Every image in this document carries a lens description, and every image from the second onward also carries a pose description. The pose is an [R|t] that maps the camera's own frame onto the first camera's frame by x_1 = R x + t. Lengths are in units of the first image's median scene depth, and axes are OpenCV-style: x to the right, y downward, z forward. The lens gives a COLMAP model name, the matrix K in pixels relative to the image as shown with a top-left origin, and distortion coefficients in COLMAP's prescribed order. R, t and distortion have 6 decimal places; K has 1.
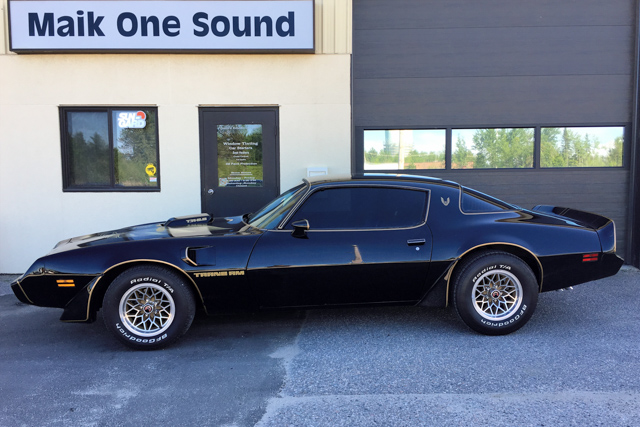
lens RADIAL K [[726.5, 0, 306.8], [0, 726.5, 228.9], [0, 0, 1]] dist [0.013944, -0.018838]
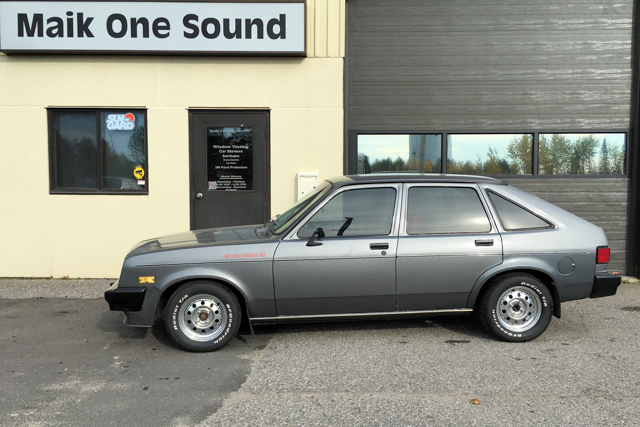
lens RADIAL K [[801.8, 0, 335.5], [0, 801.8, 222.4], [0, 0, 1]] dist [0.015146, 0.007403]
pose [[0.999783, 0.010886, -0.017751, 0.072677], [-0.011400, 0.999511, -0.029116, 0.014769], [0.017426, 0.029312, 0.999418, -0.079280]]
